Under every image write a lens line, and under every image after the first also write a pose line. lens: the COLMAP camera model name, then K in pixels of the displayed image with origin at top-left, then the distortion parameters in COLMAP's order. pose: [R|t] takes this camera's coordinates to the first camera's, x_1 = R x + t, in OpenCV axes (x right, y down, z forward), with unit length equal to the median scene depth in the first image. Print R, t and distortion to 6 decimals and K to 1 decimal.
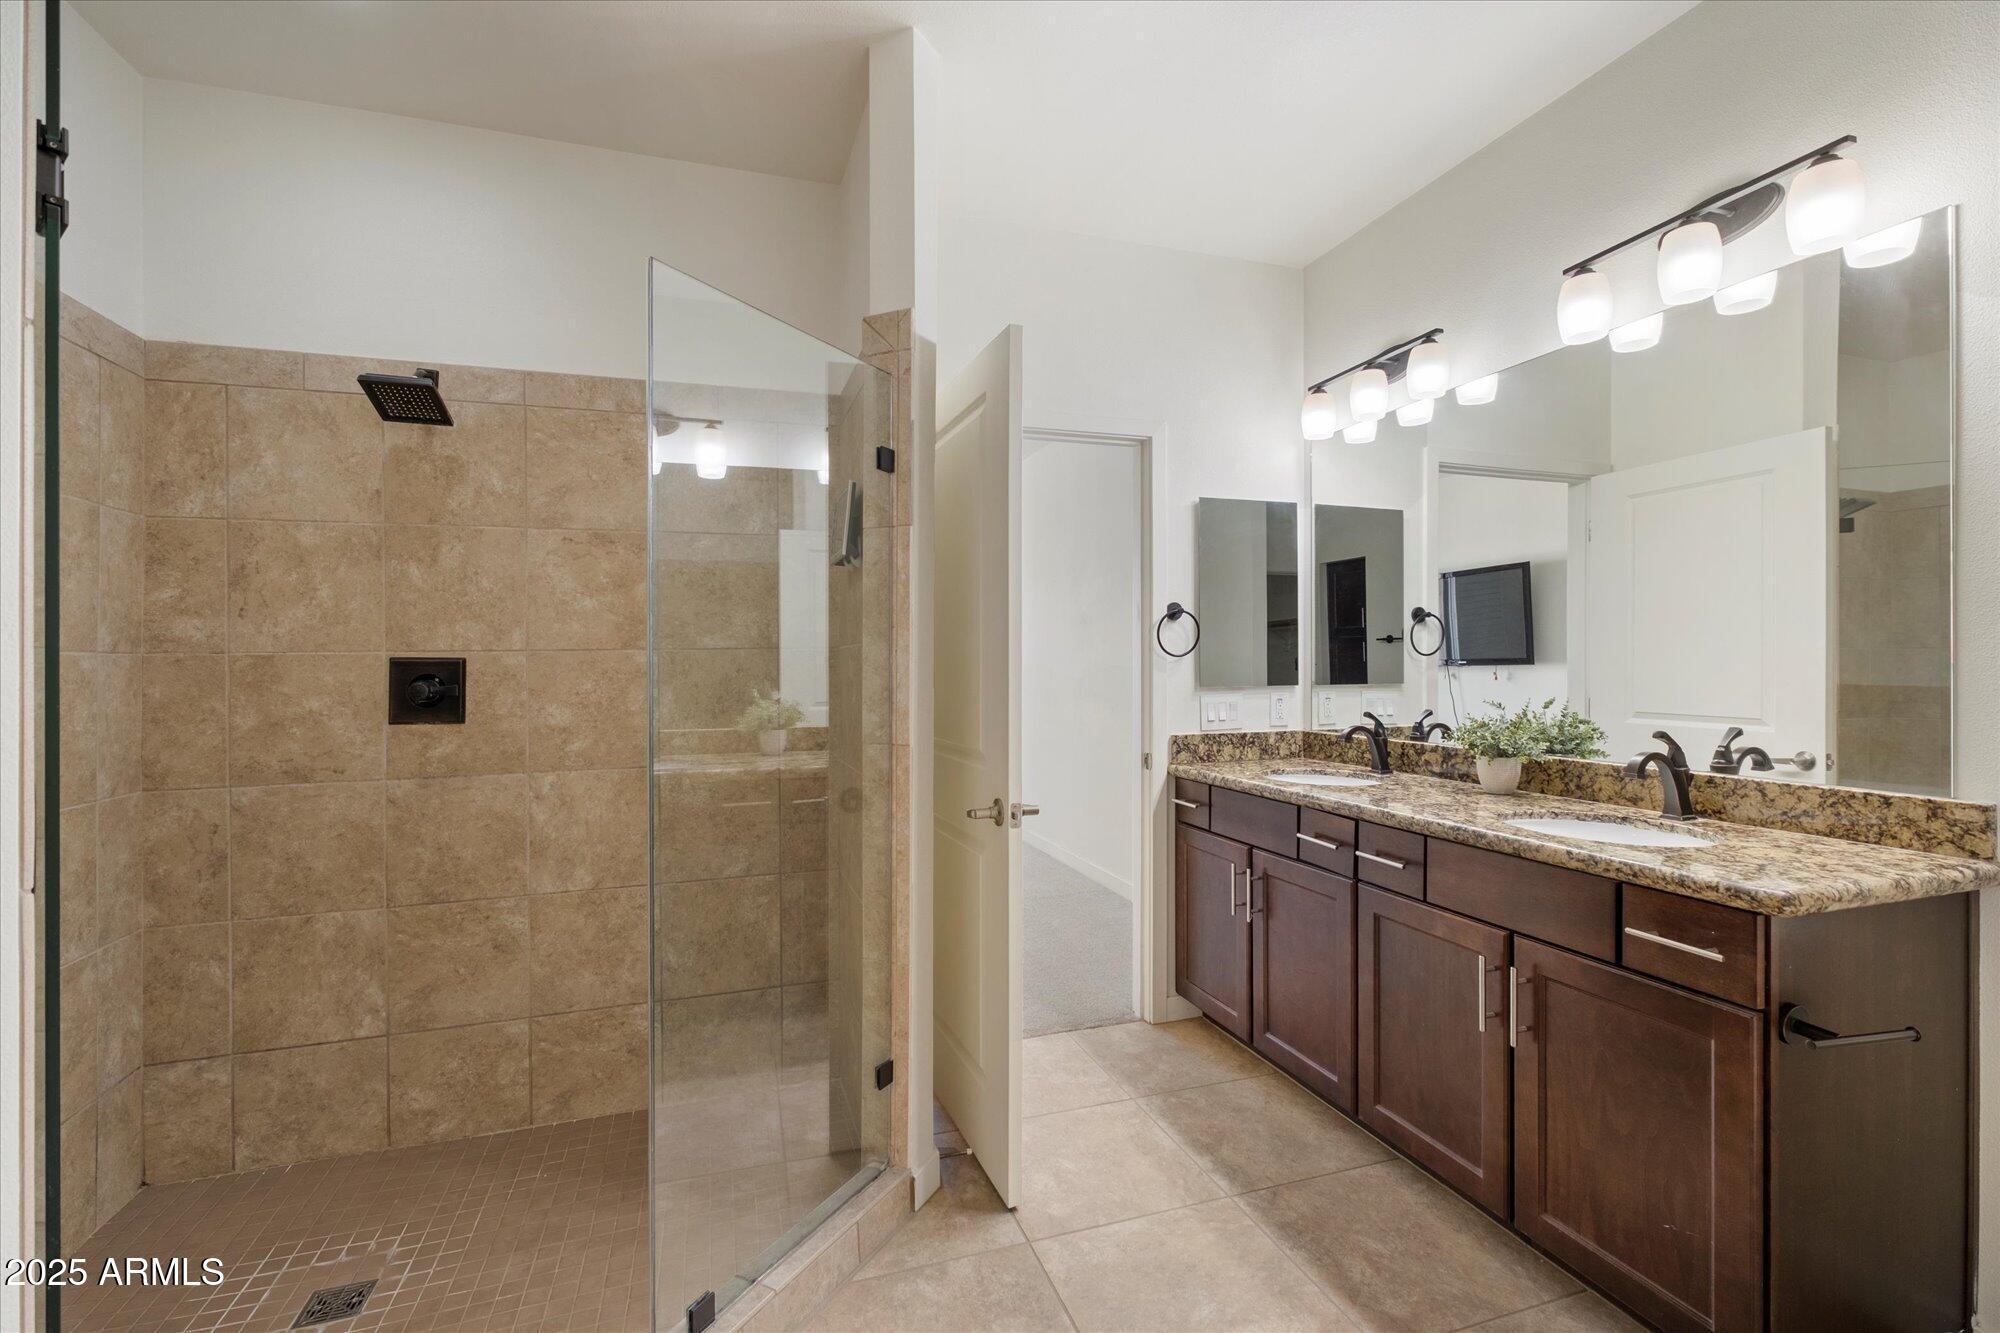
lens RADIAL K [[828.0, 0, 1002.1], [0, 828.0, 677.0], [0, 0, 1]] dist [-0.003577, 0.000001]
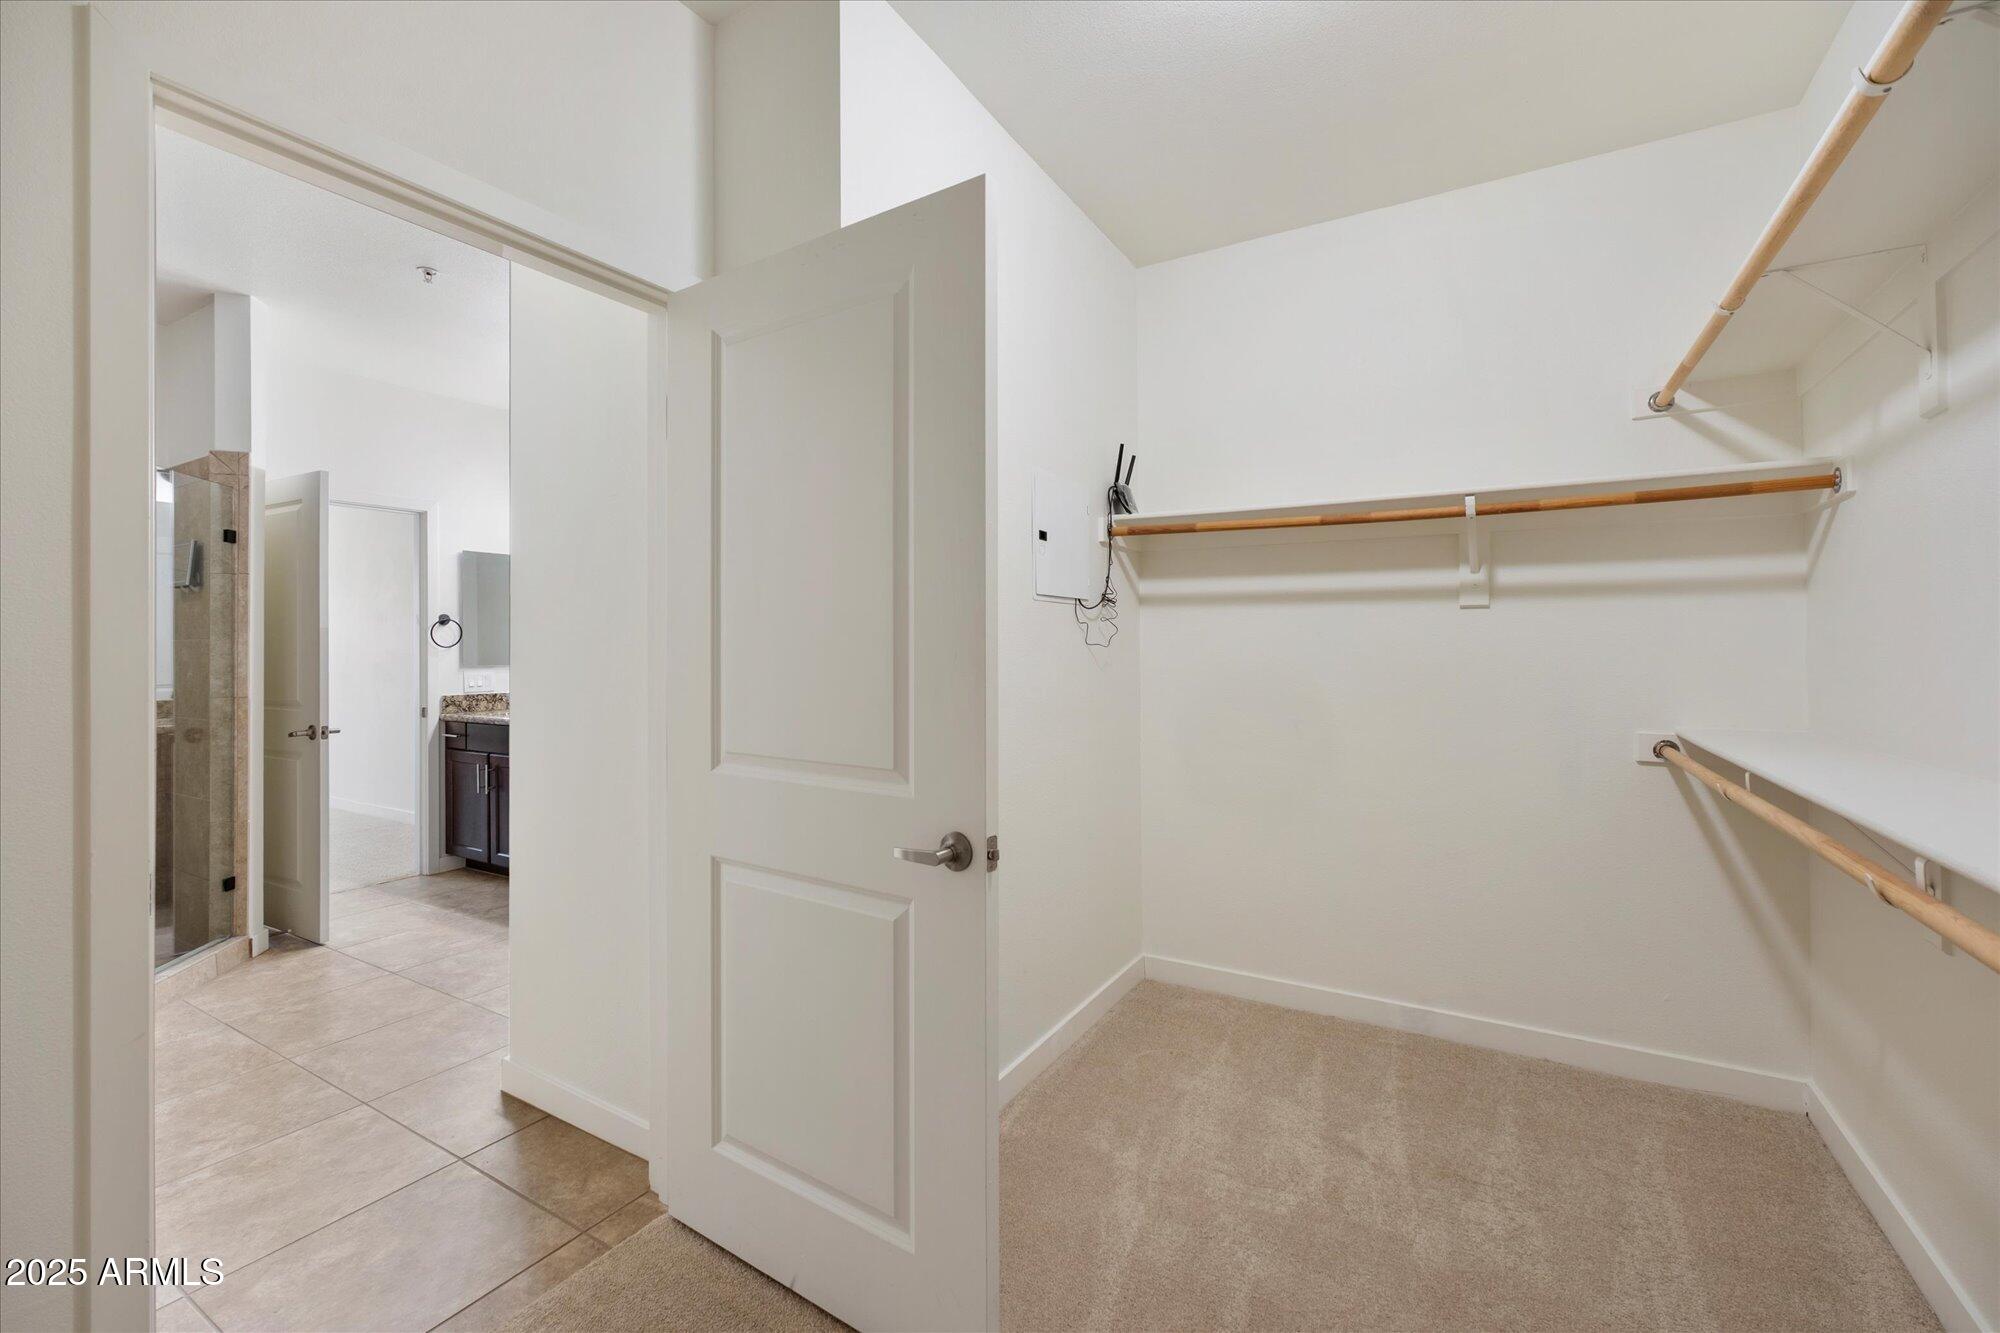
lens RADIAL K [[828.0, 0, 1004.1], [0, 828.0, 663.4], [0, 0, 1]] dist [-0.003577, 0.000001]
pose [[0.745241, -0.000862, 0.666795, -0.081112], [0.000198, 0.999999, 0.001072, 0.007576], [-0.666795, -0.000666, 0.745241, -1.376187]]
